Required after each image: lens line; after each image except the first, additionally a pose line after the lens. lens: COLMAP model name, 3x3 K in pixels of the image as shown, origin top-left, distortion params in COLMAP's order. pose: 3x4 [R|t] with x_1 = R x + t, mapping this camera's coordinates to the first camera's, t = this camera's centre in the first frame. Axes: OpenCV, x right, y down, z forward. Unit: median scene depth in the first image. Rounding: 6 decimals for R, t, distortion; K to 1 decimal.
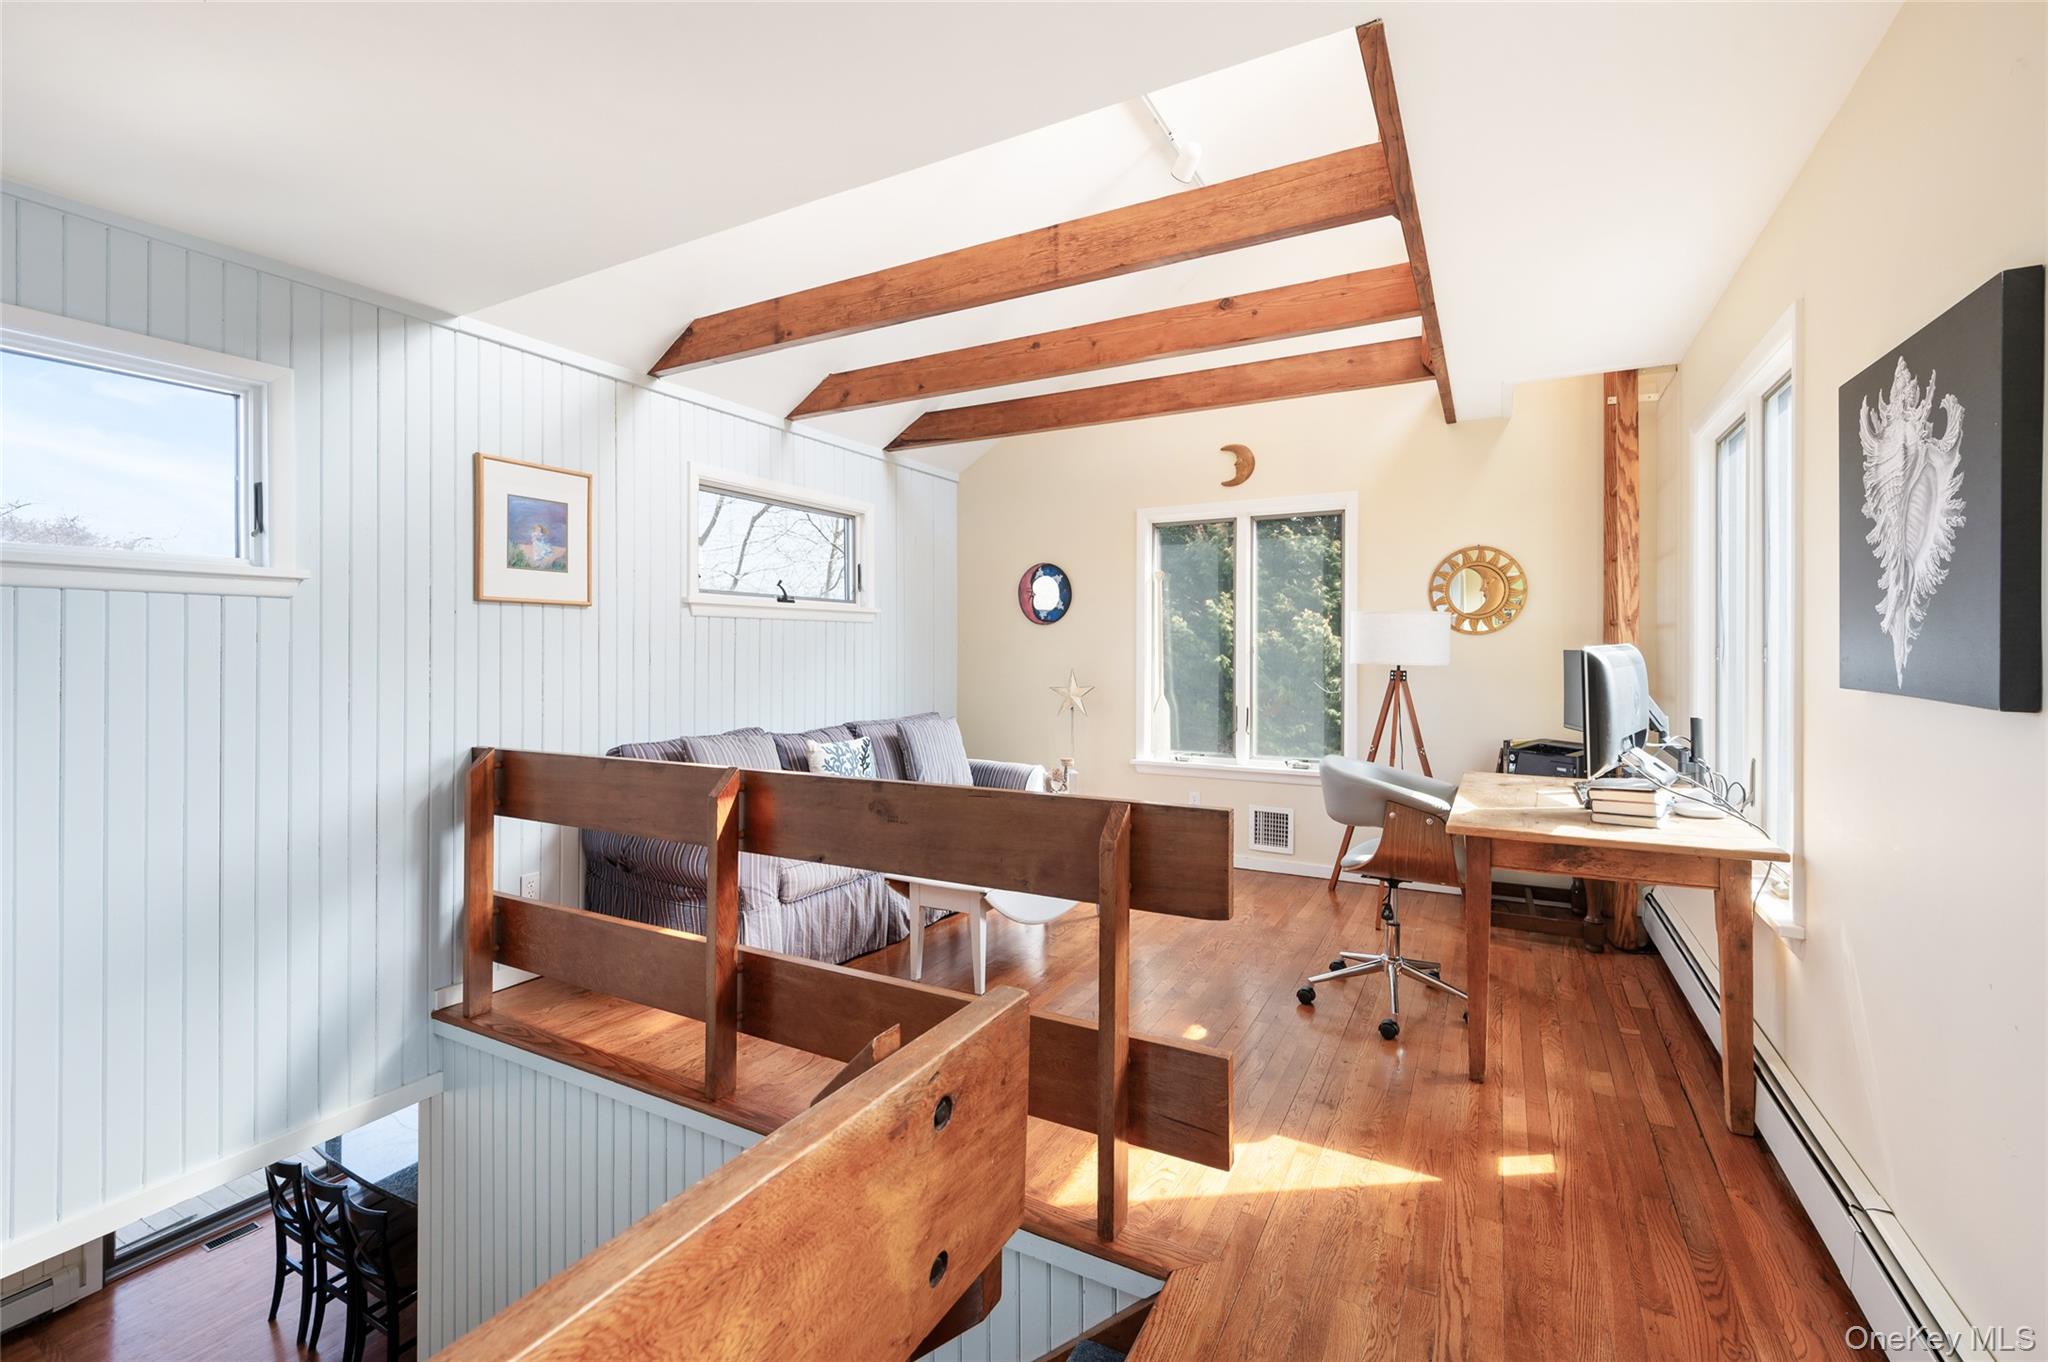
lens RADIAL K [[822.3, 0, 1023.2], [0, 822.3, 651.8], [0, 0, 1]] dist [0.004275, 0.000163]
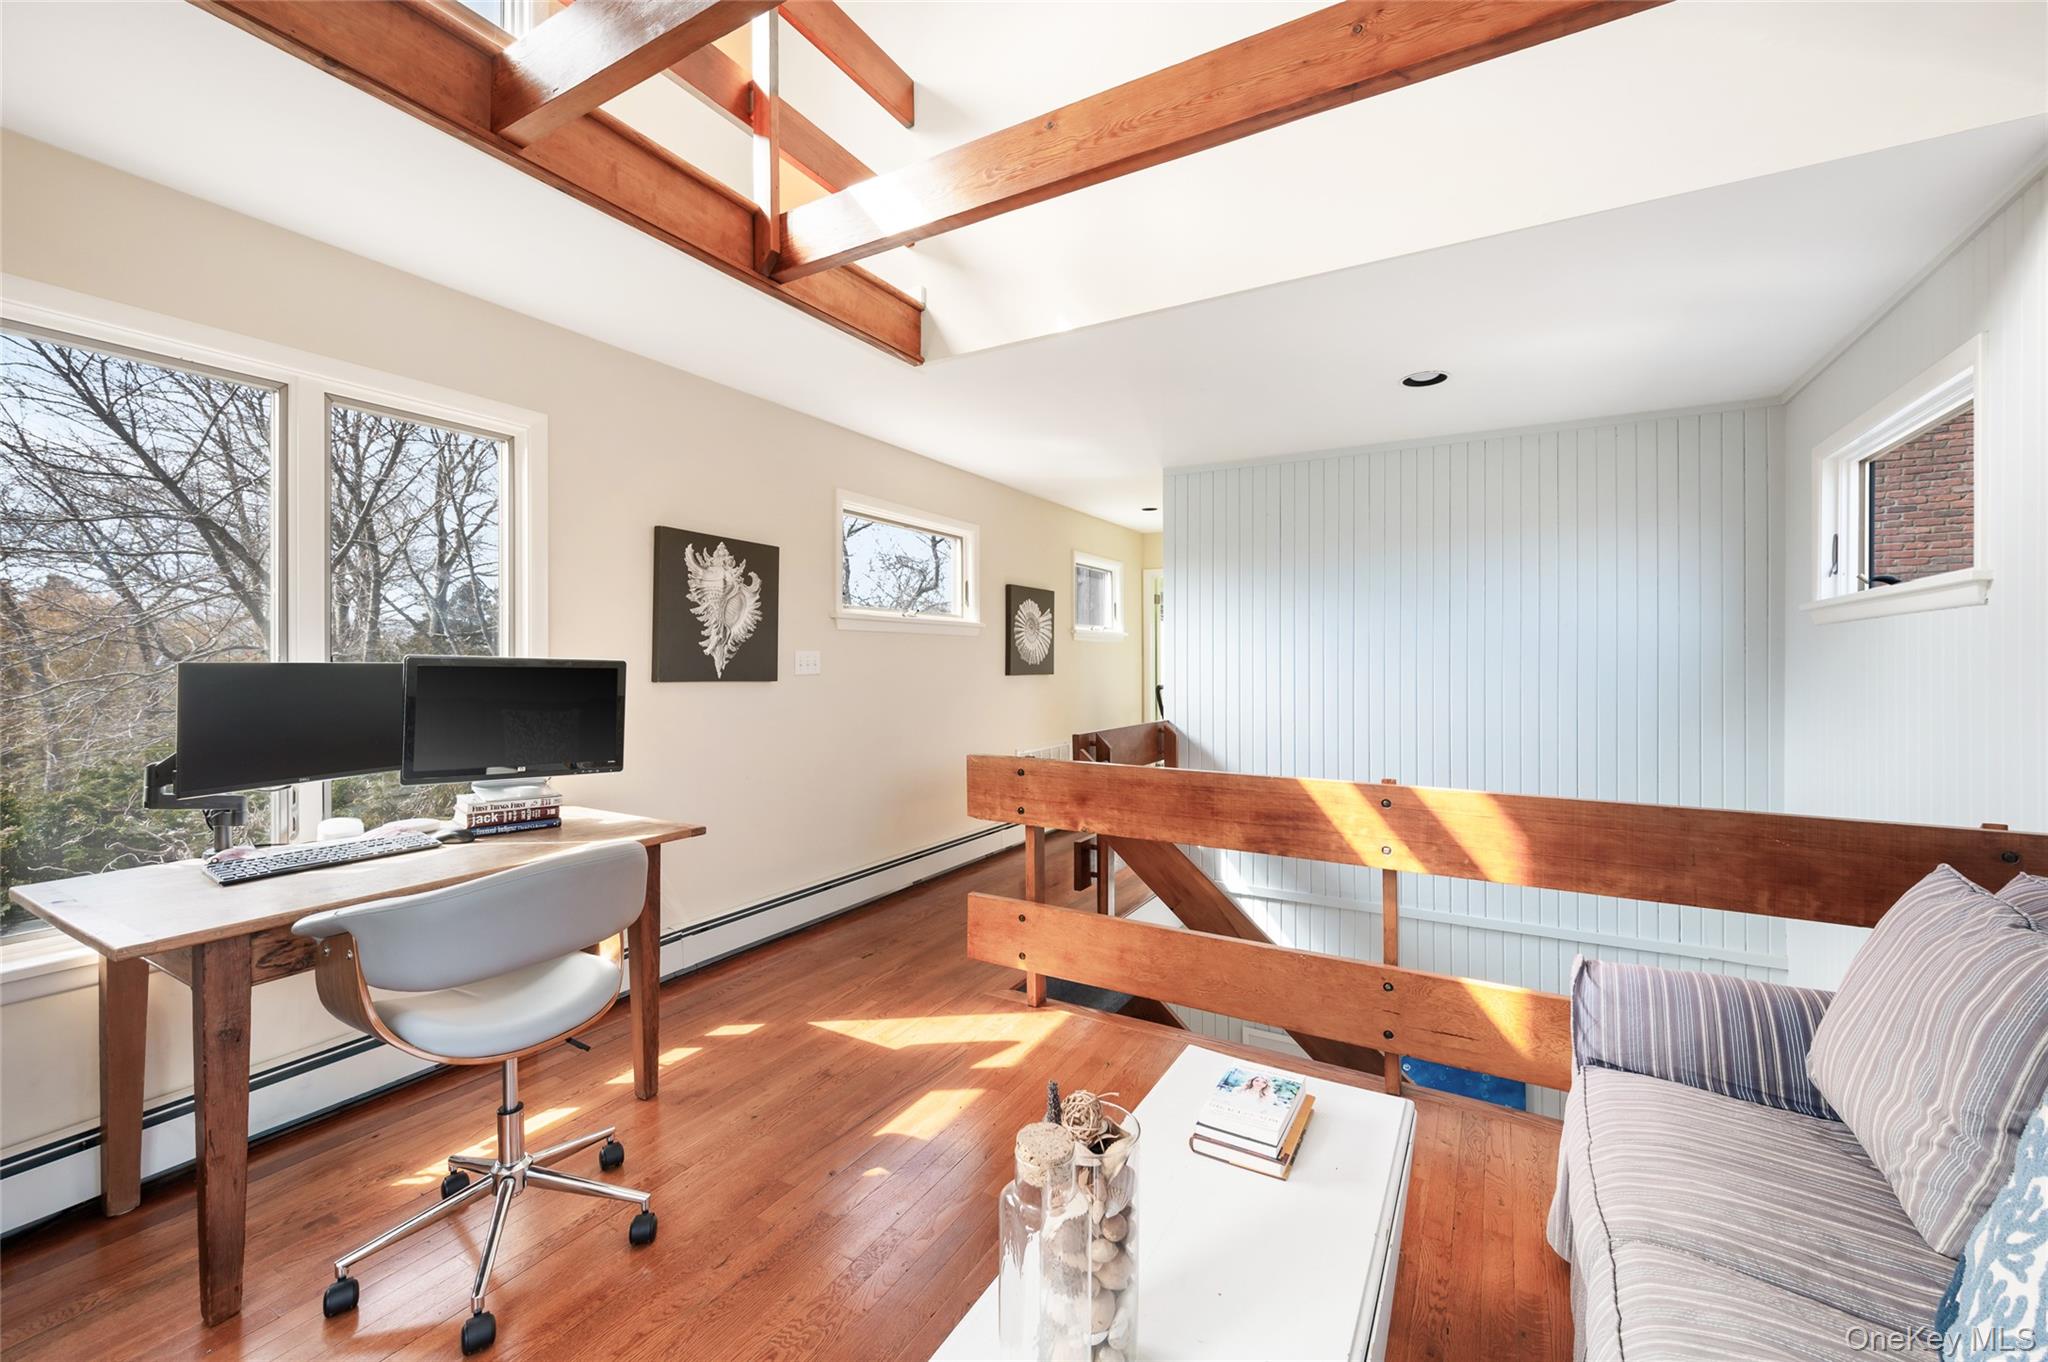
lens RADIAL K [[822.3, 0, 1018.2], [0, 822.3, 668.9], [0, 0, 1]] dist [0.004275, 0.000163]
pose [[-0.999984, -0.004020, 0.004103, 0.112037], [-0.004019, 0.999992, 0.000488, 0.006569], [-0.004105, 0.000472, -0.999991, 2.098164]]
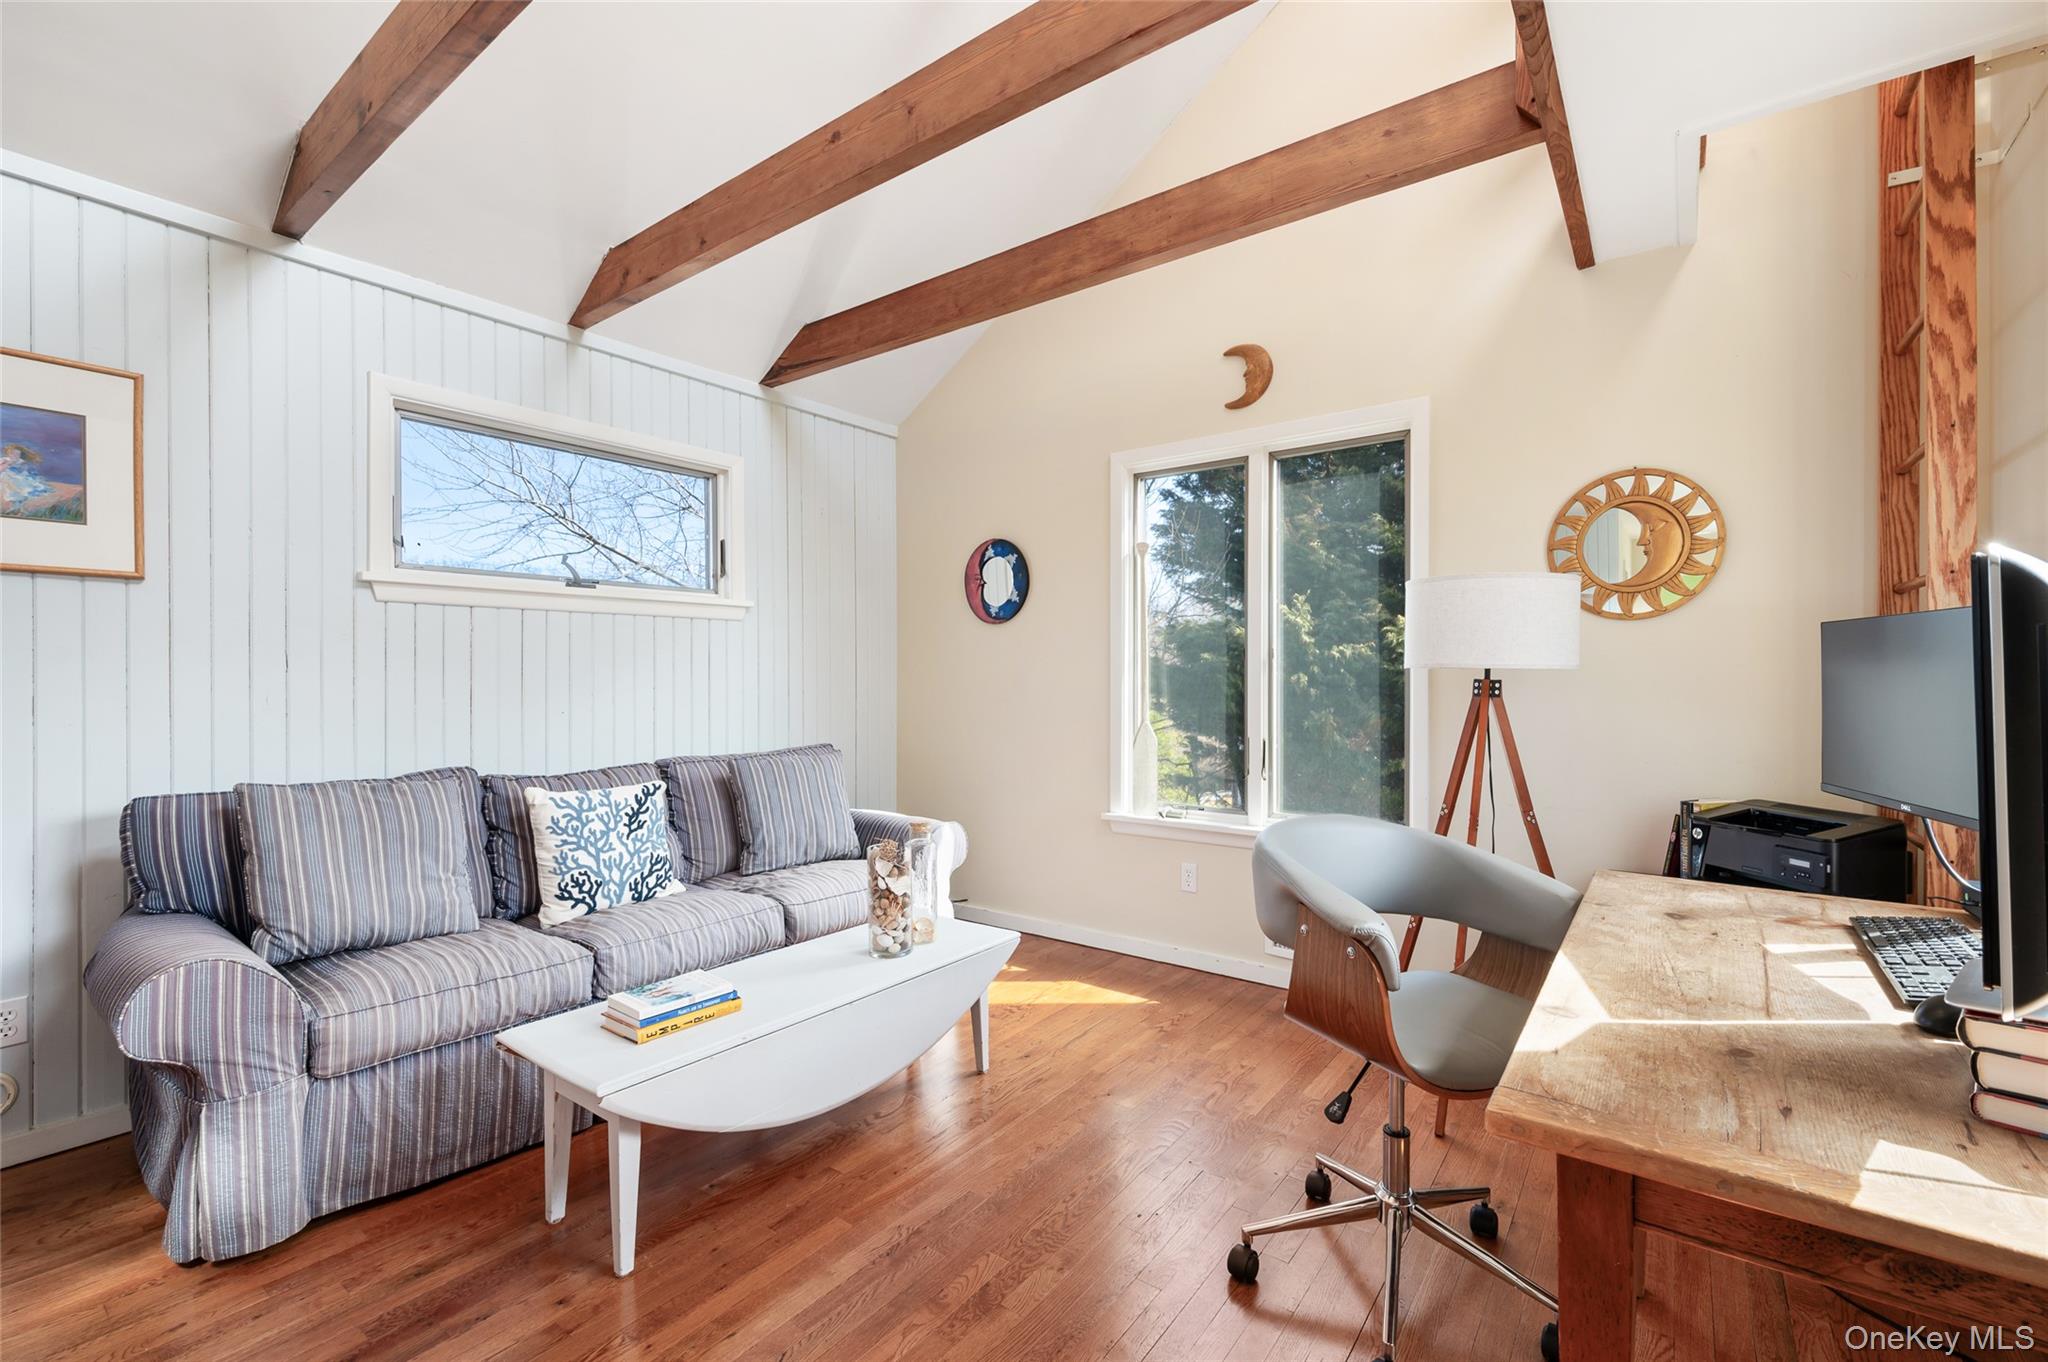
lens RADIAL K [[858.5, 0, 1027.9], [0, 858.5, 679.9], [0, 0, 1]] dist [0.002769, -0.001422]
pose [[0.992406, -0.002748, -0.122978, 0.197850], [0.003211, 0.999988, 0.003566, 0.018960], [0.122966, -0.003934, 0.992403, 0.336983]]
